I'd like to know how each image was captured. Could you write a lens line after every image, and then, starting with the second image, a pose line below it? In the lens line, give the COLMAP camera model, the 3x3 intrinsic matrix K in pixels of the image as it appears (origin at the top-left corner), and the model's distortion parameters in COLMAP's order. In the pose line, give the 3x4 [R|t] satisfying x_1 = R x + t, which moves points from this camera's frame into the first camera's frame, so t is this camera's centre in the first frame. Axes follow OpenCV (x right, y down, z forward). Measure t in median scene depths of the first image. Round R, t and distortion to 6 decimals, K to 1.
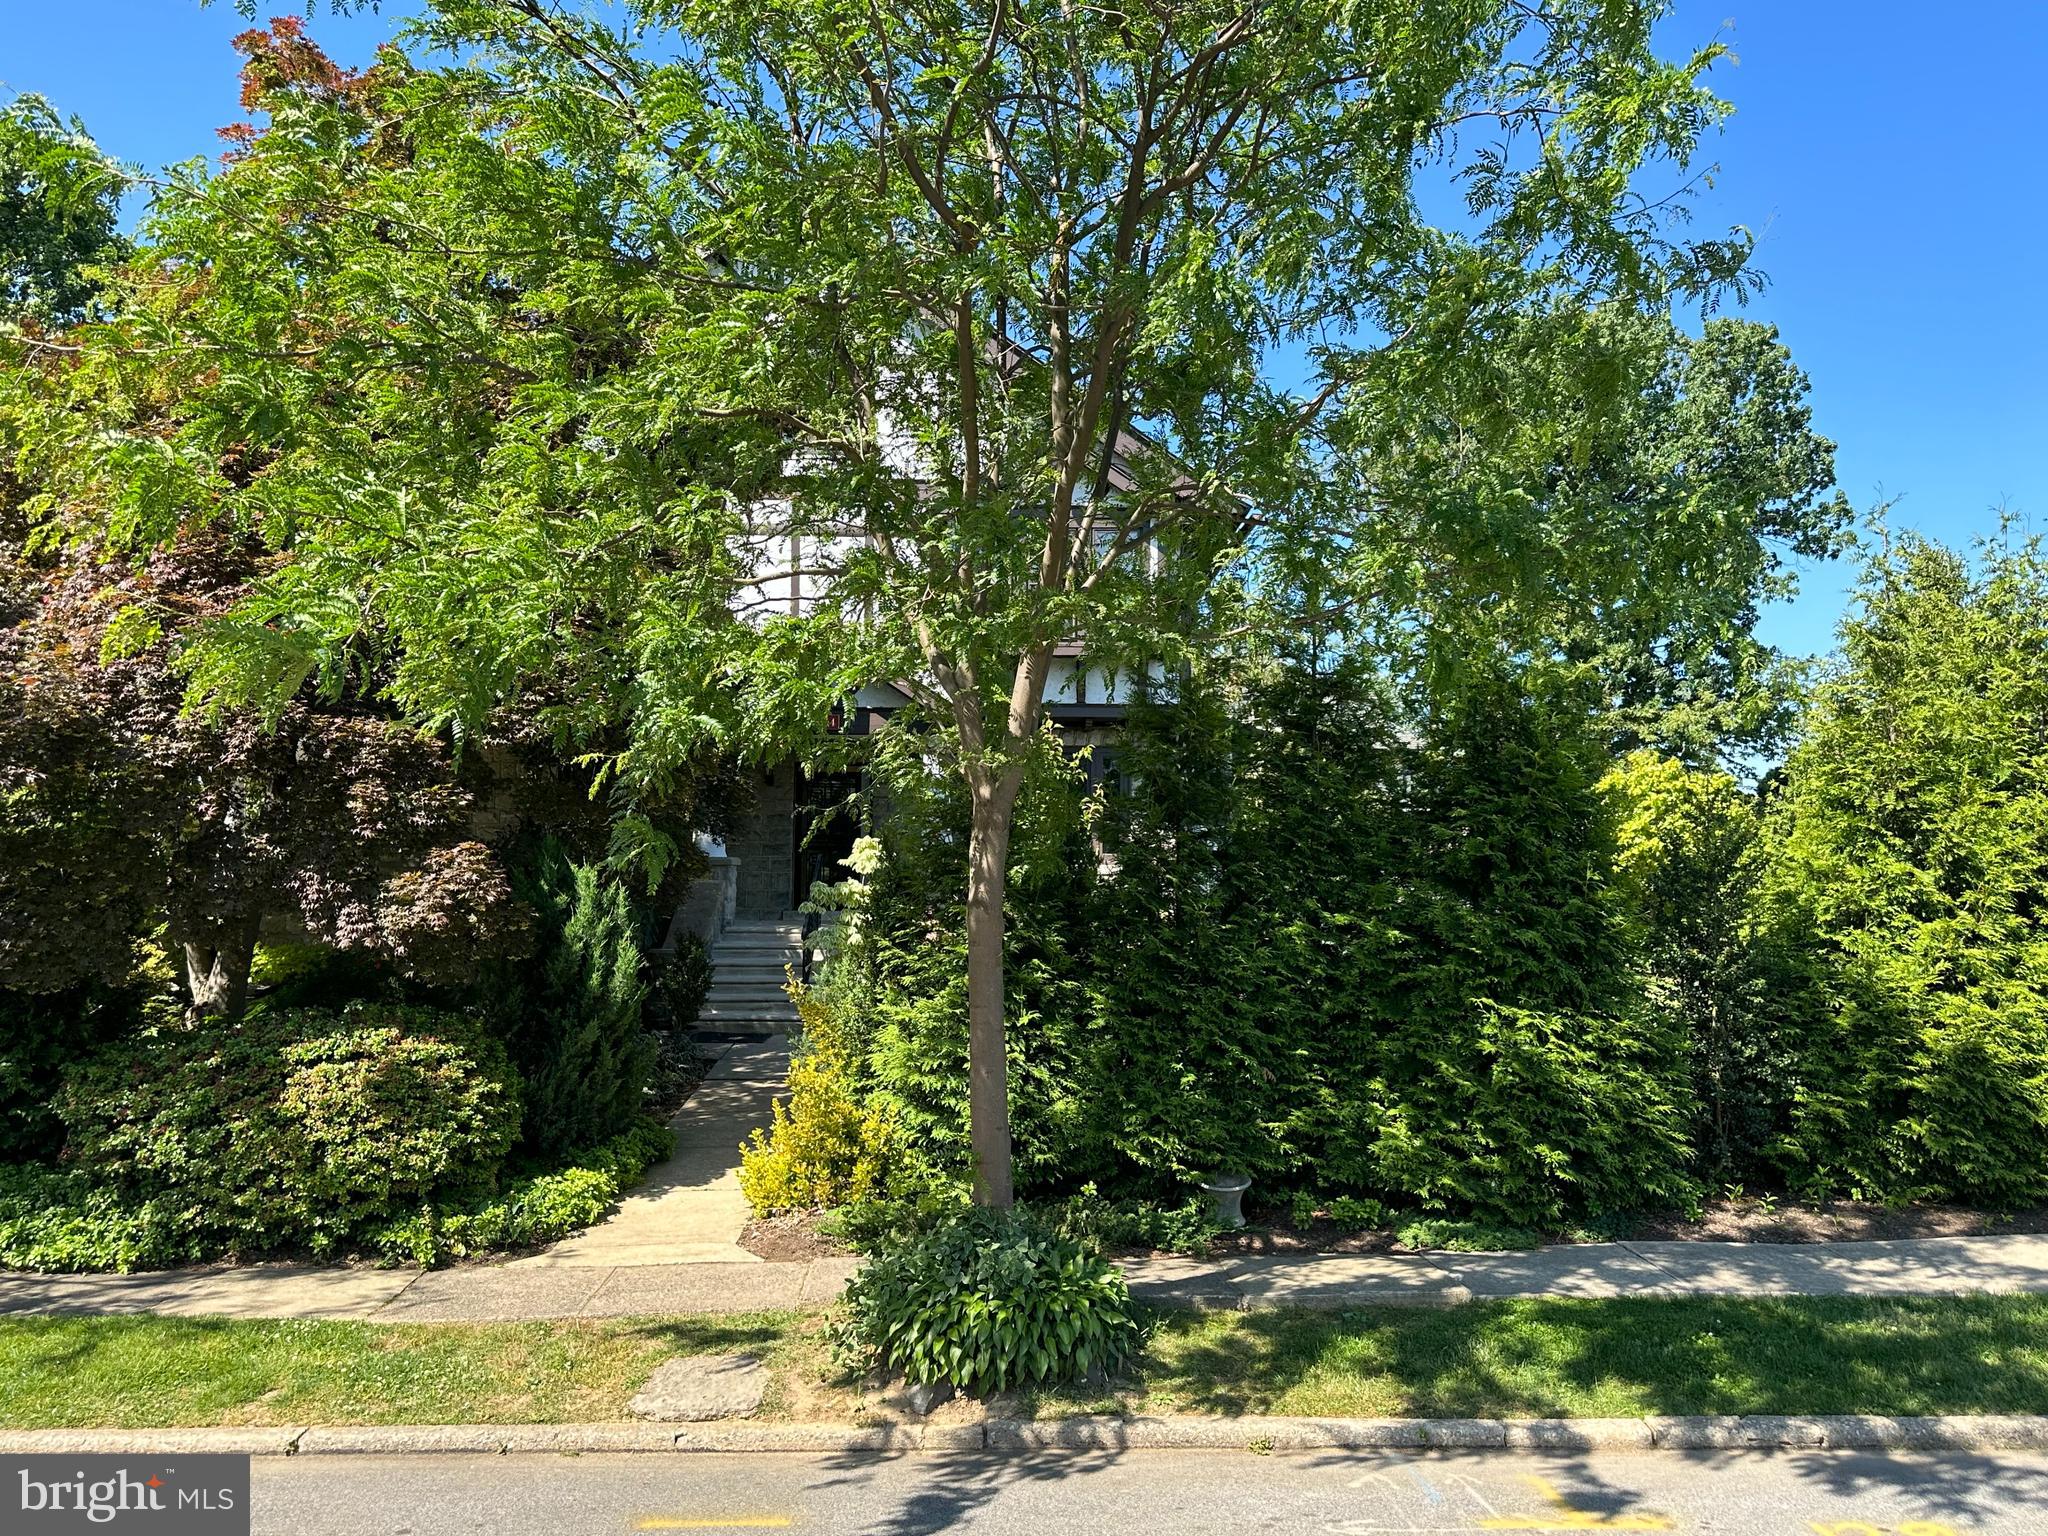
lens RADIAL K [[1474.3, 0, 1023.4], [0, 1474.3, 757.0], [0, 0, 1]] dist [0.128665, -0.177742]
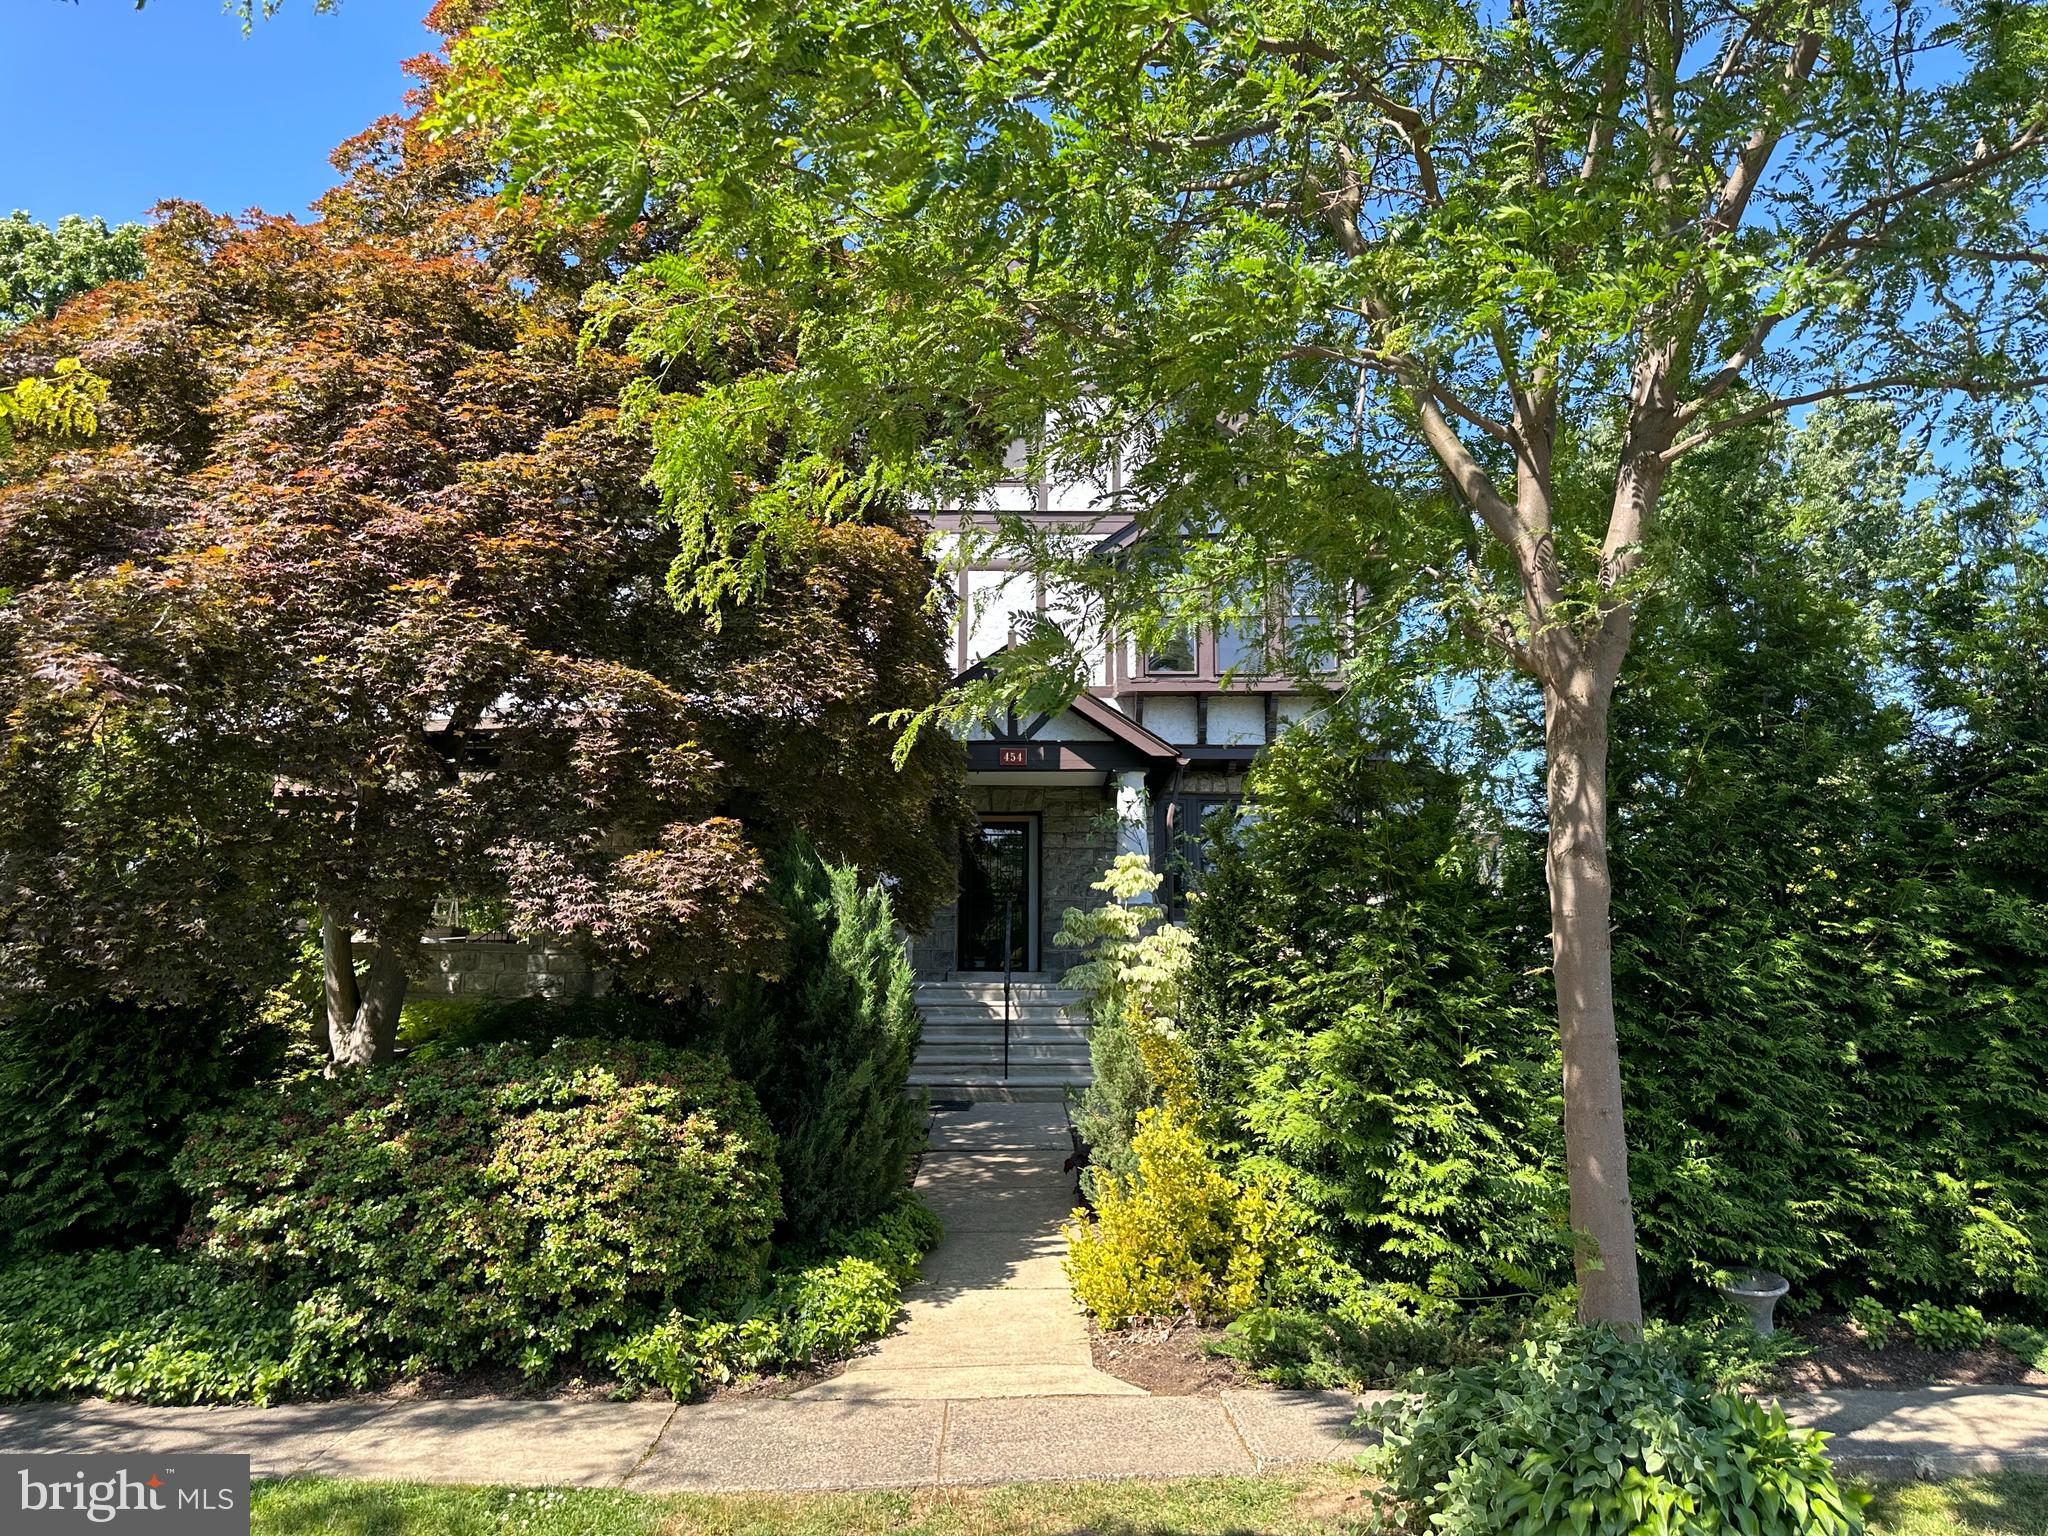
lens RADIAL K [[1406.4, 0, 1031.2], [0, 1406.4, 756.8], [0, 0, 1]] dist [0.047254, -0.056212]
pose [[0.999641, -0.008404, -0.025434, -0.204775], [0.006527, 0.997309, -0.073027, 0.083119], [0.025980, 0.072835, 0.997006, 0.302758]]
